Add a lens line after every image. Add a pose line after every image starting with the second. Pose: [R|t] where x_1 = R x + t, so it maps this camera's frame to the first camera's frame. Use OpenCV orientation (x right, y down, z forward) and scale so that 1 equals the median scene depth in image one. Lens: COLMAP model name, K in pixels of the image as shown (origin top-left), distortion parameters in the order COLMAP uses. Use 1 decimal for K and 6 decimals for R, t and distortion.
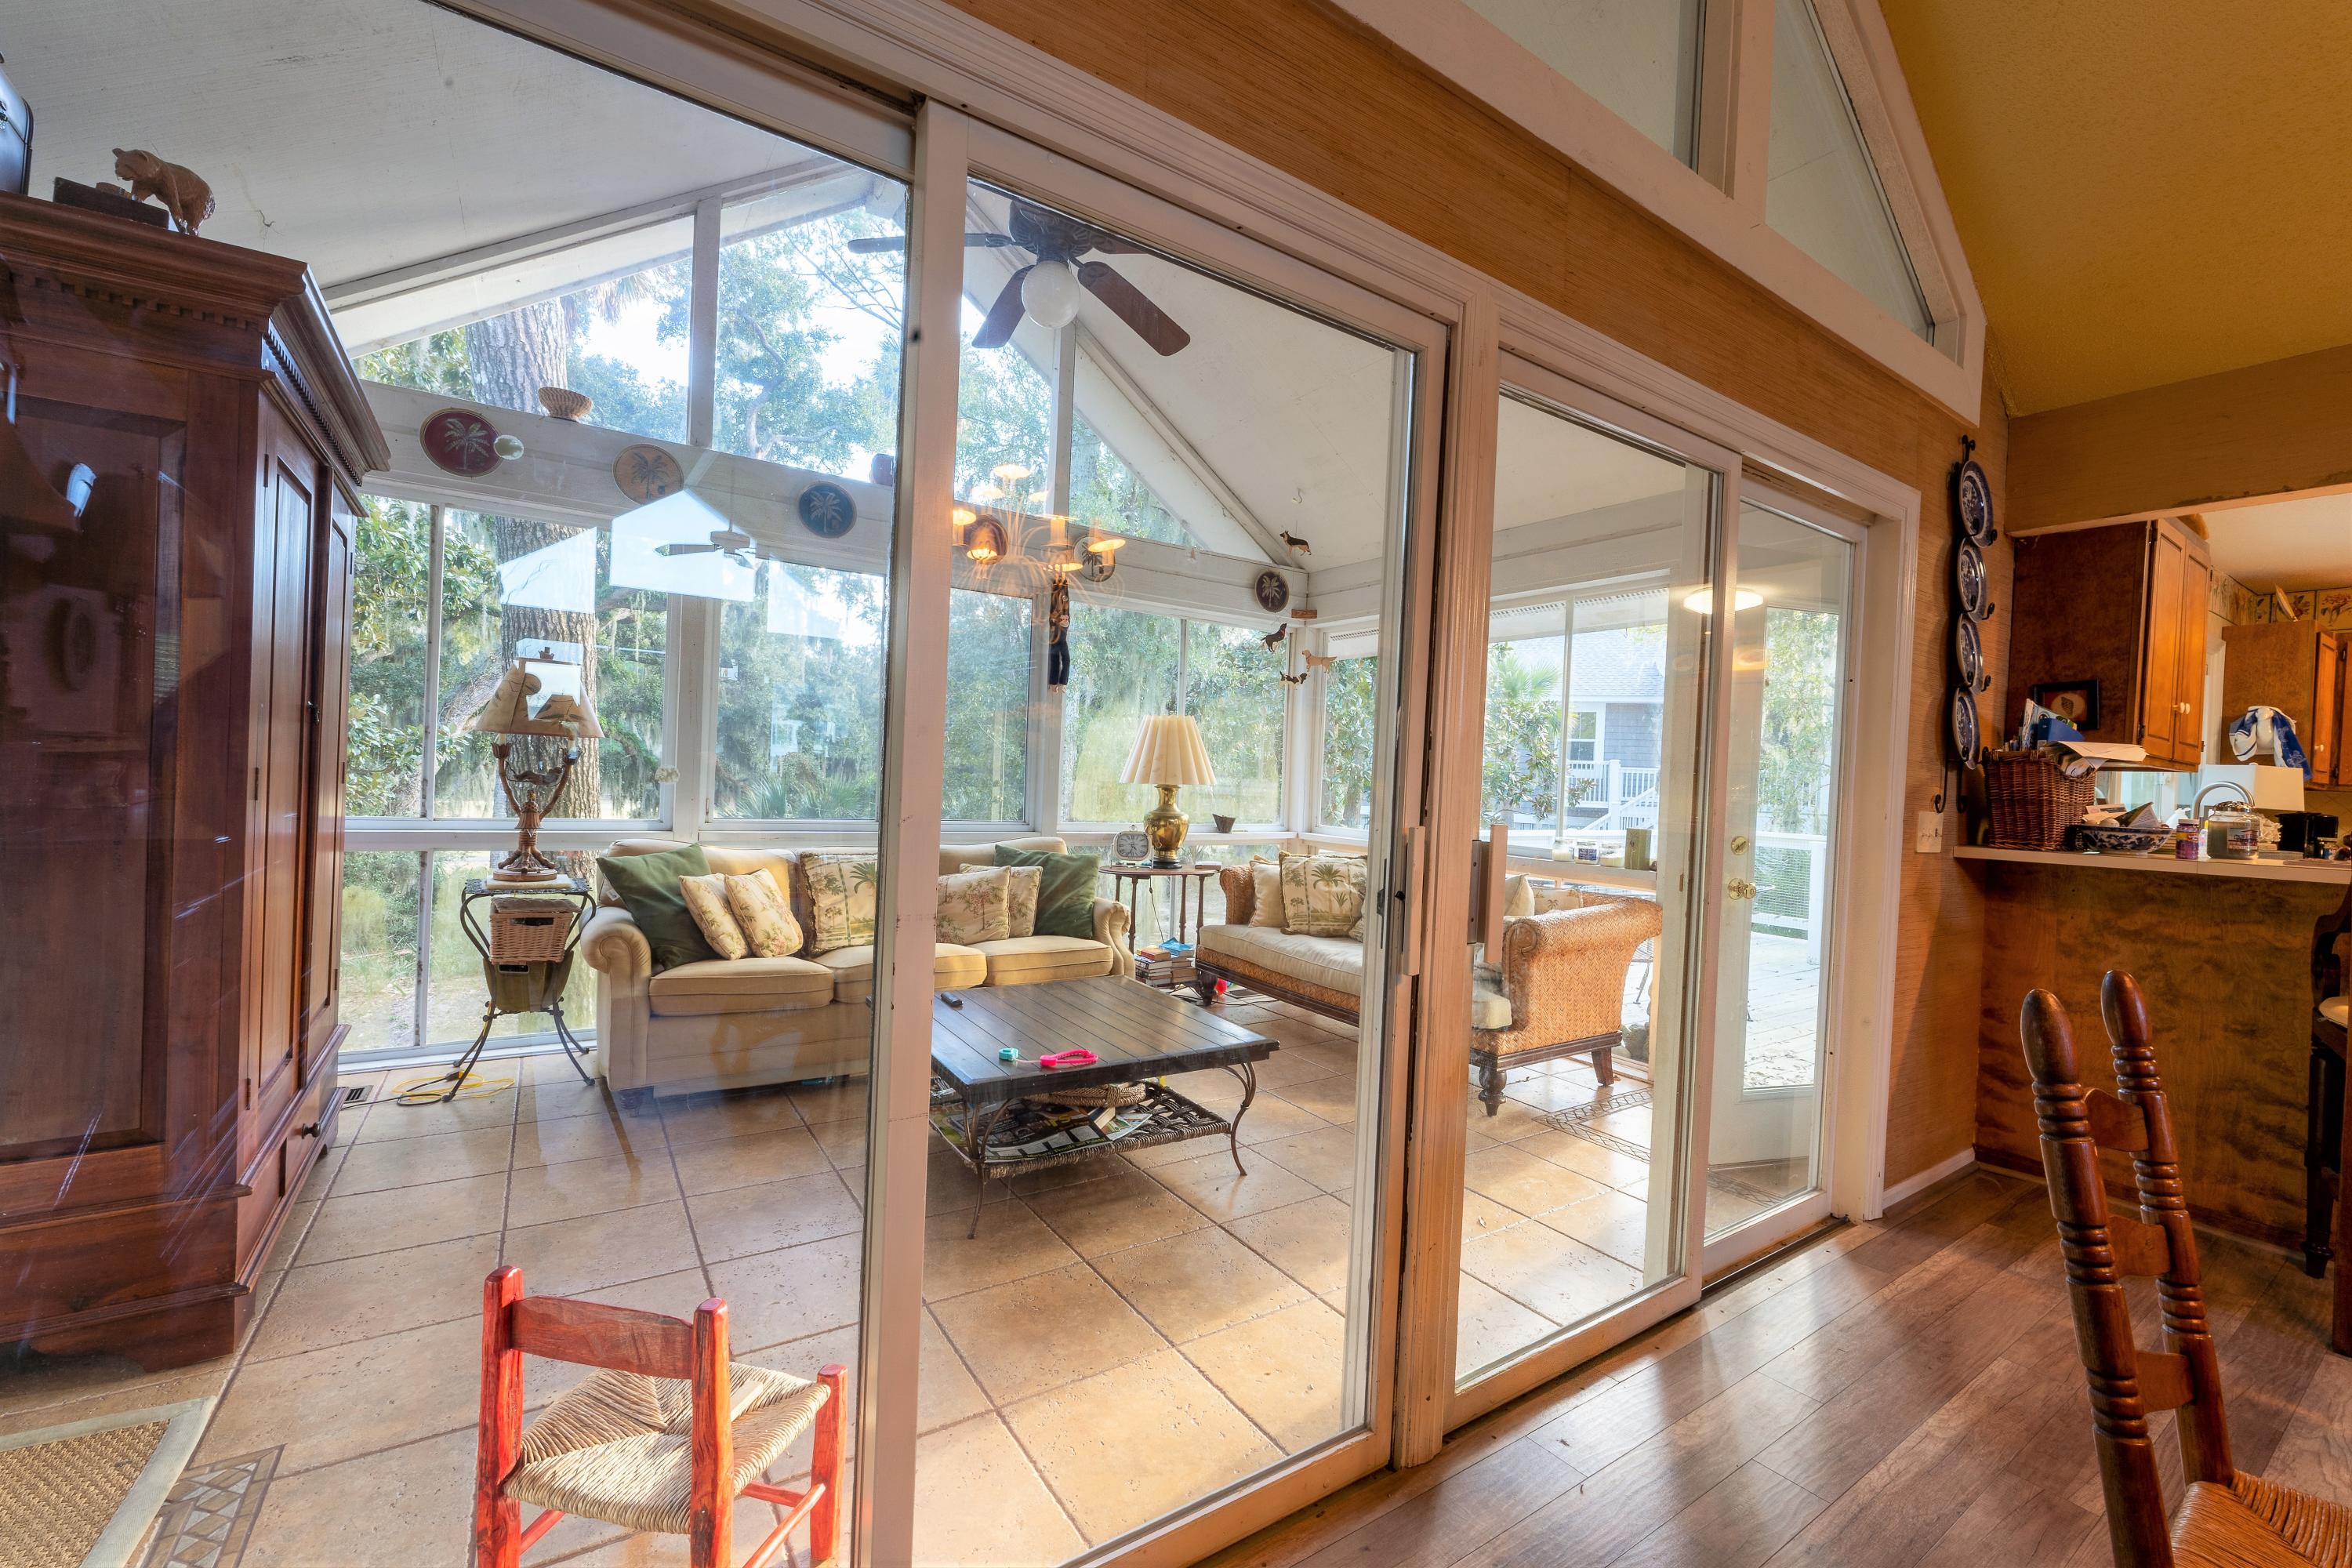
lens RADIAL K [[946.8, 0, 1169.7], [0, 946.8, 785.6], [0, 0, 1]] dist [0.001098, 0.000108]
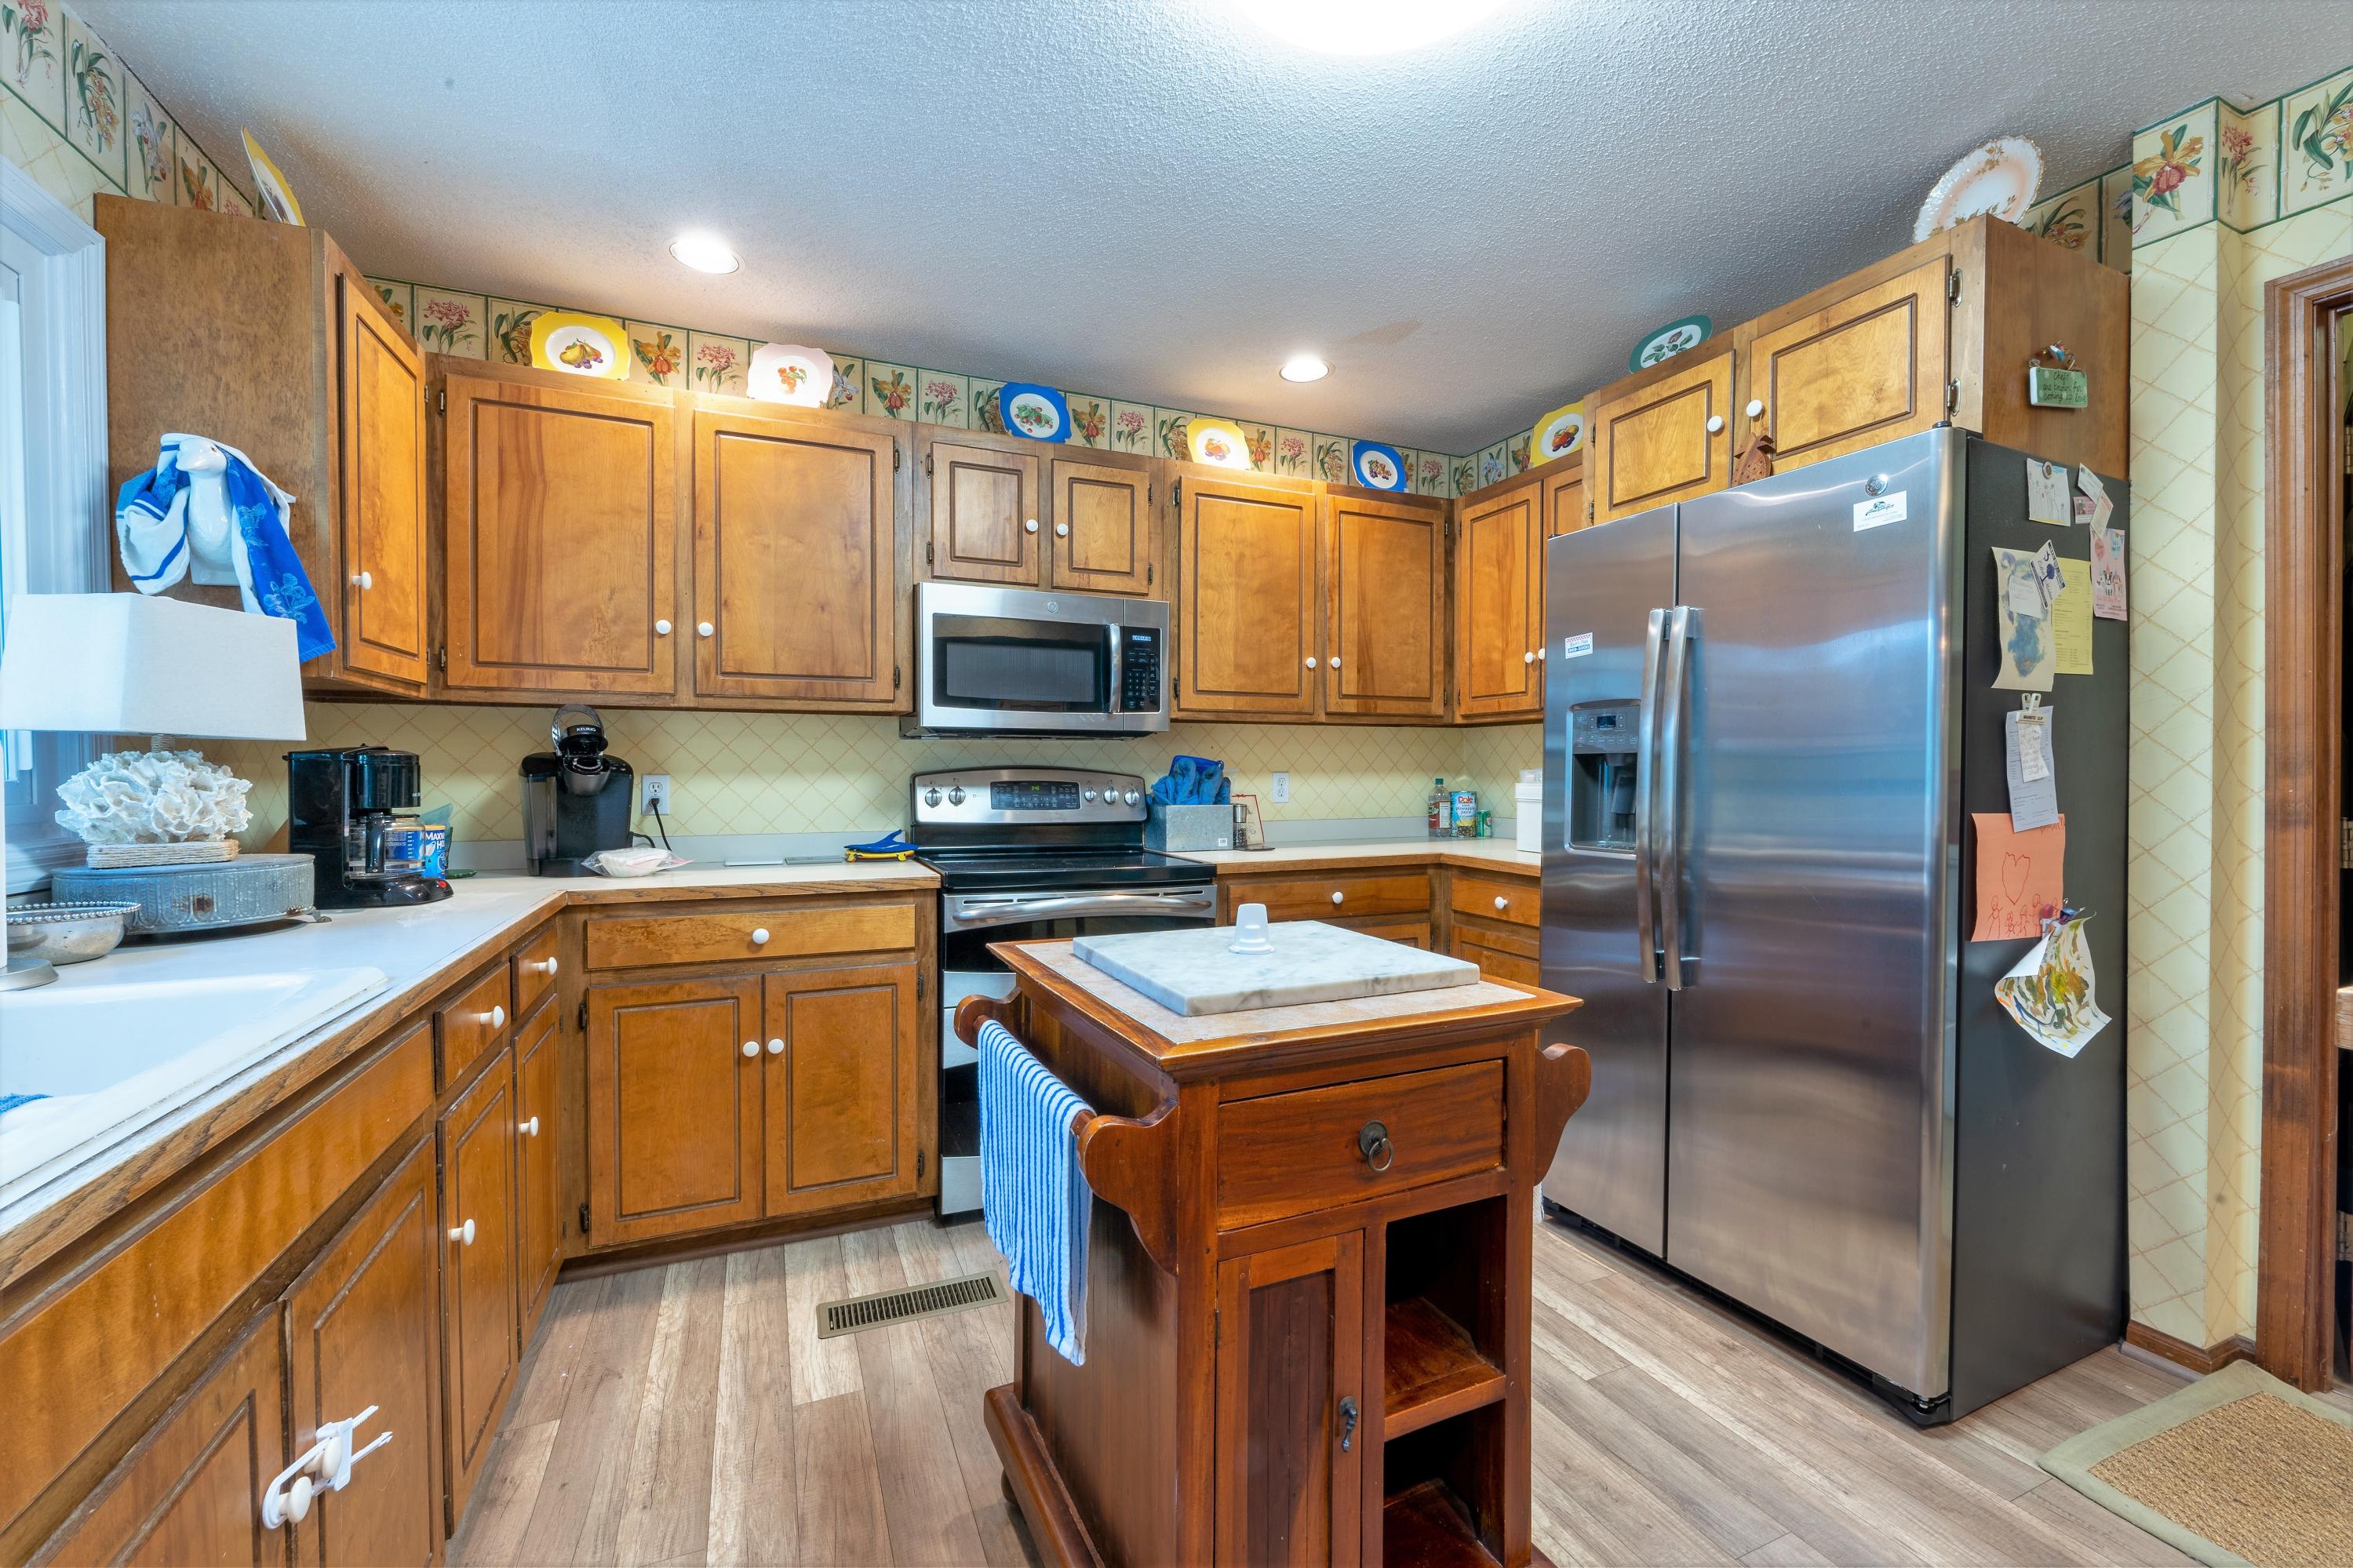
lens RADIAL K [[947.1, 0, 1175.4], [0, 947.1, 786.5], [0, 0, 1]] dist [0.001098, 0.000108]
pose [[0.171215, -0.050537, 0.983937, 0.650104], [0.007312, 0.998721, 0.050024, 0.019952], [-0.985206, -0.001371, 0.171366, 0.444835]]
